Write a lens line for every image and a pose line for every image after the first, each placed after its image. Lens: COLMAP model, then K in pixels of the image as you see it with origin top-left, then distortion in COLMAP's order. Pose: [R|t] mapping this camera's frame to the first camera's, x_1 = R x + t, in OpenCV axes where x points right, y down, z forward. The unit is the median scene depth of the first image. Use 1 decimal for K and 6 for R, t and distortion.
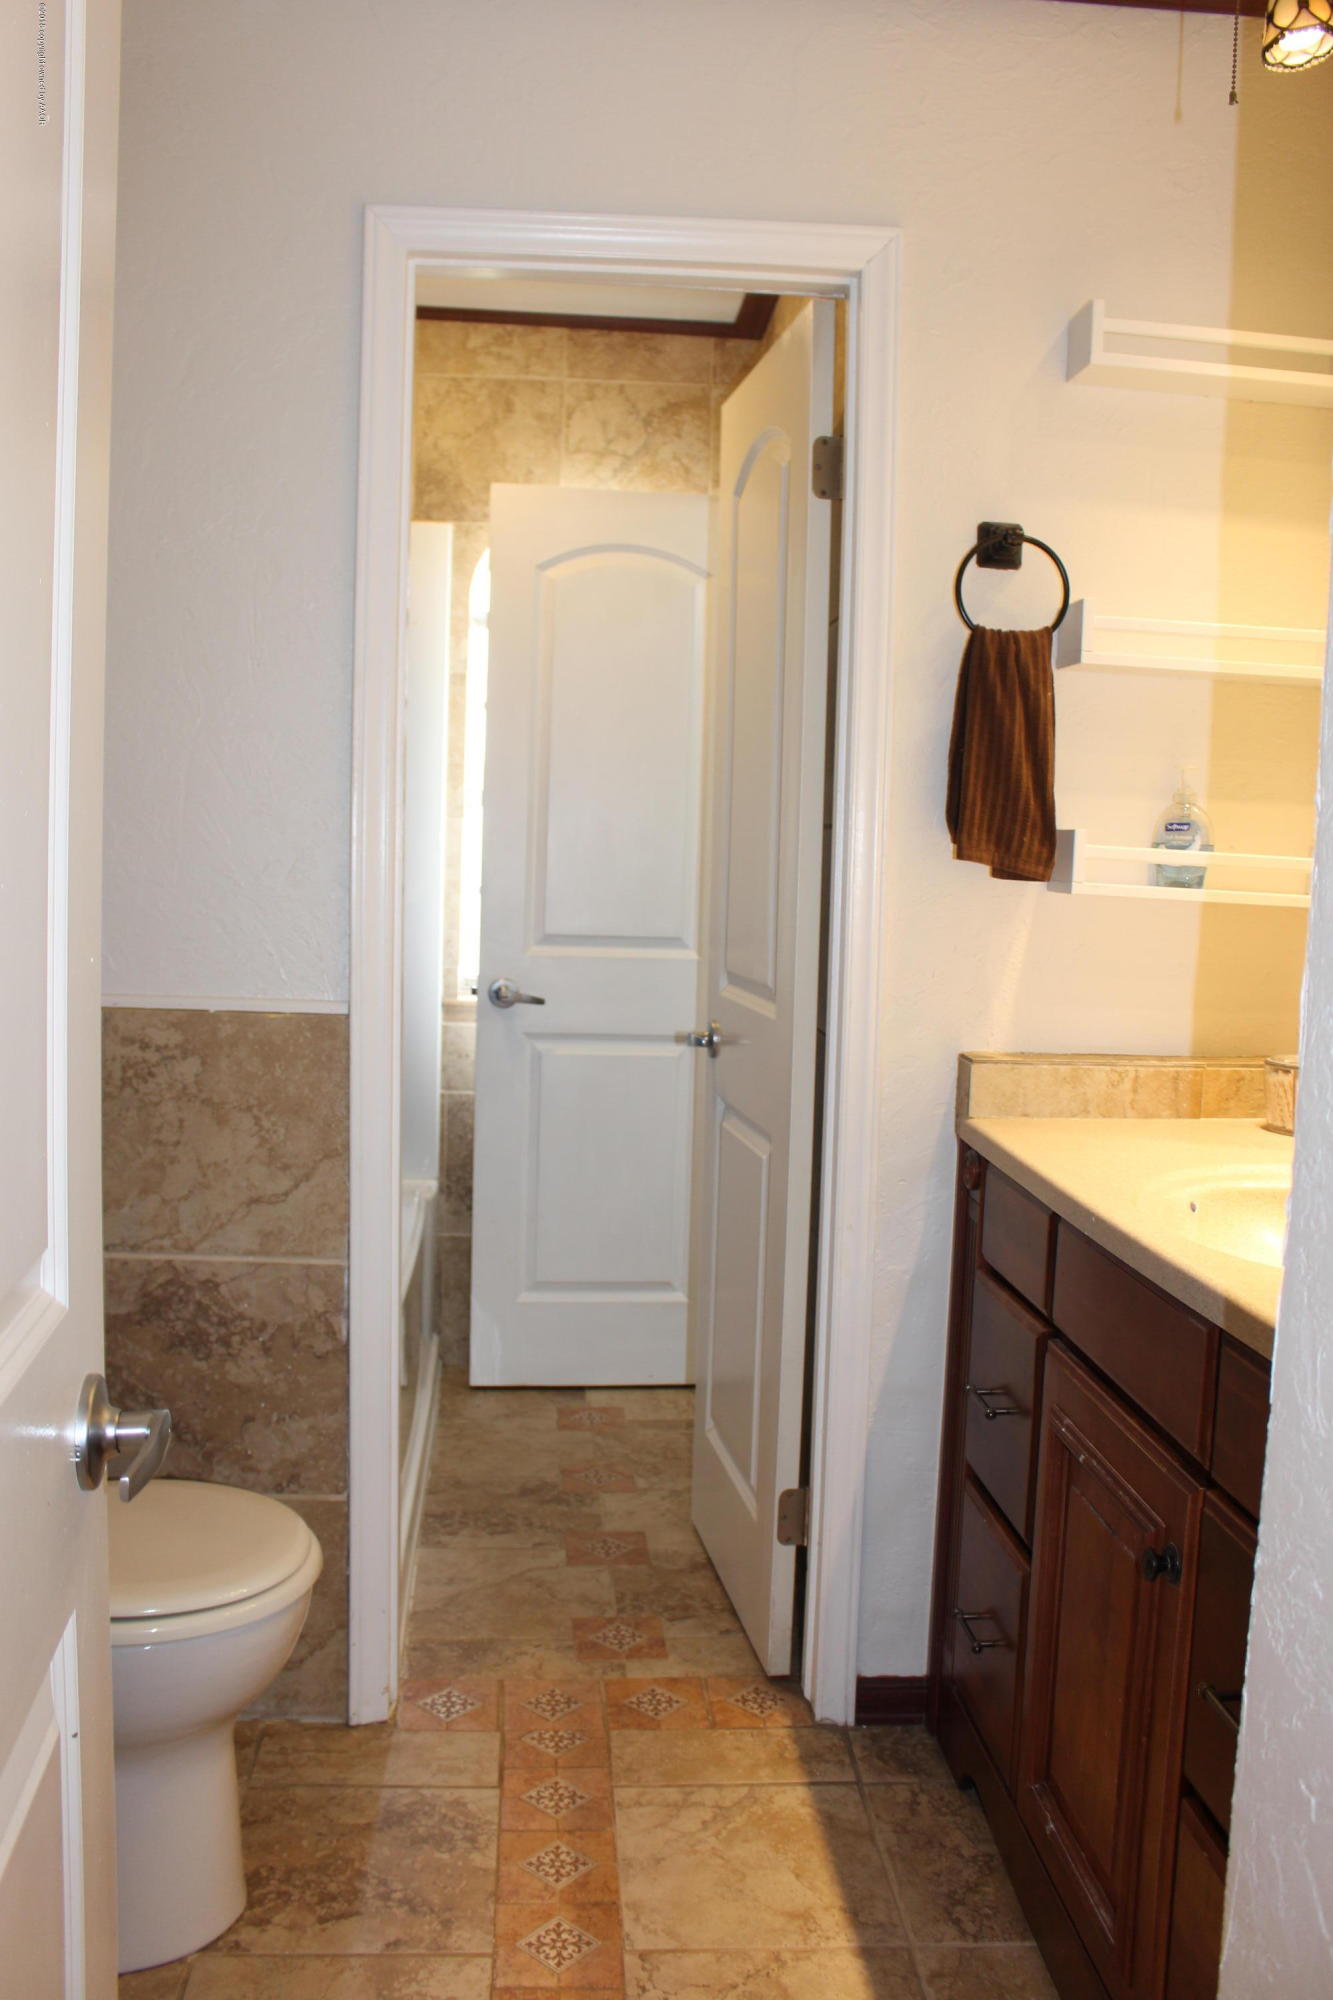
lens RADIAL K [[1670.1, 0, 639.2], [0, 1670.1, 987.2], [0, 0, 1]] dist [-0.145755, 0.124964]
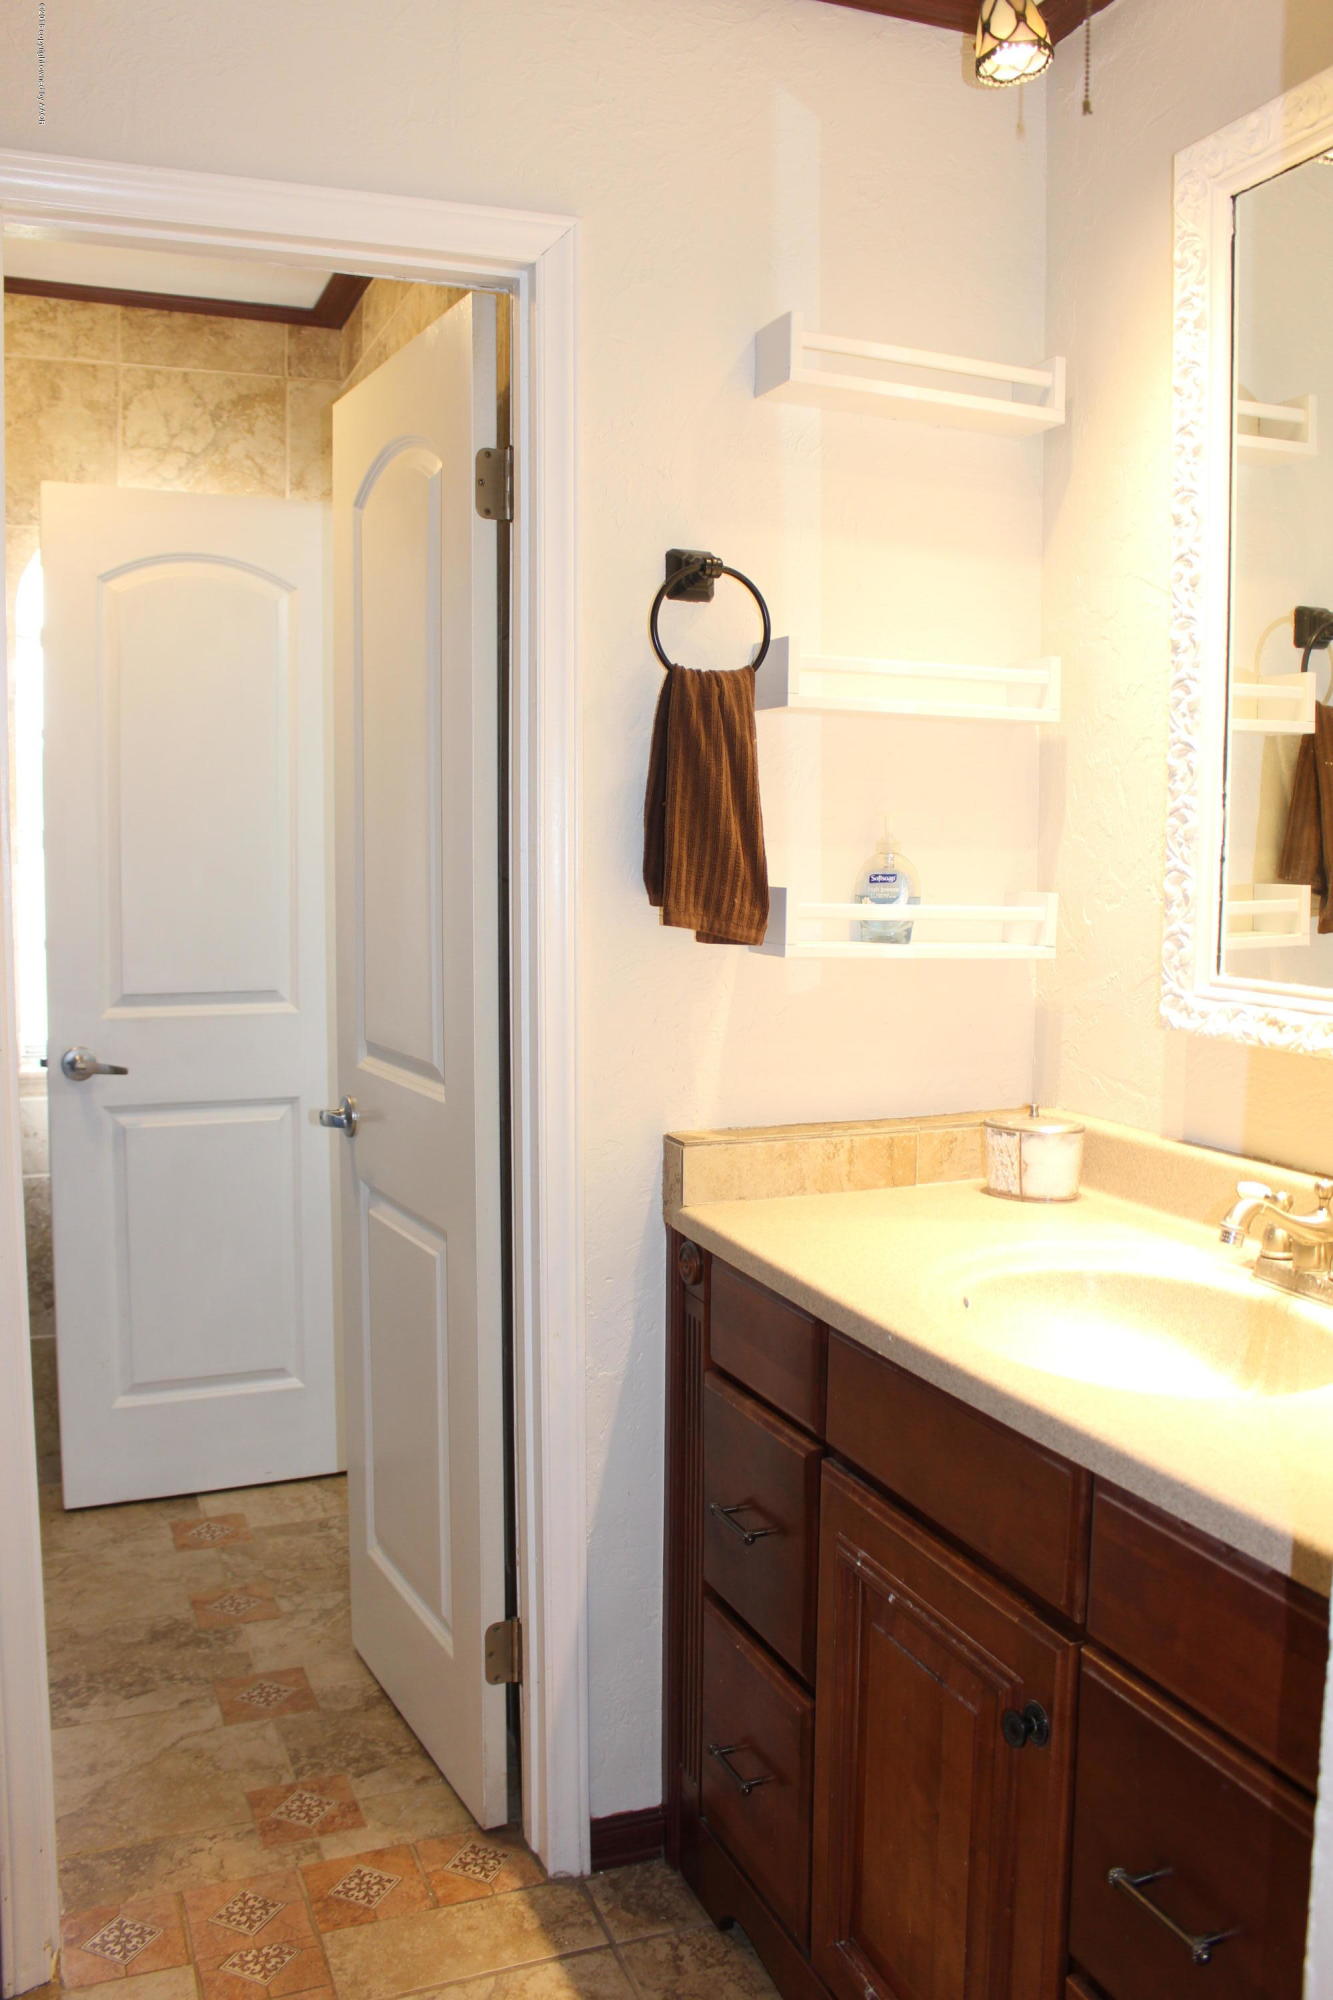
lens RADIAL K [[1670.1, 0, 639.2], [0, 1670.1, 987.2], [0, 0, 1]] dist [-0.145755, 0.124964]
pose [[0.952612, -0.050198, 0.300019, -0.085374], [0.048251, 0.998739, 0.013900, -0.050994], [-0.300338, 0.001235, 0.953832, 0.125057]]
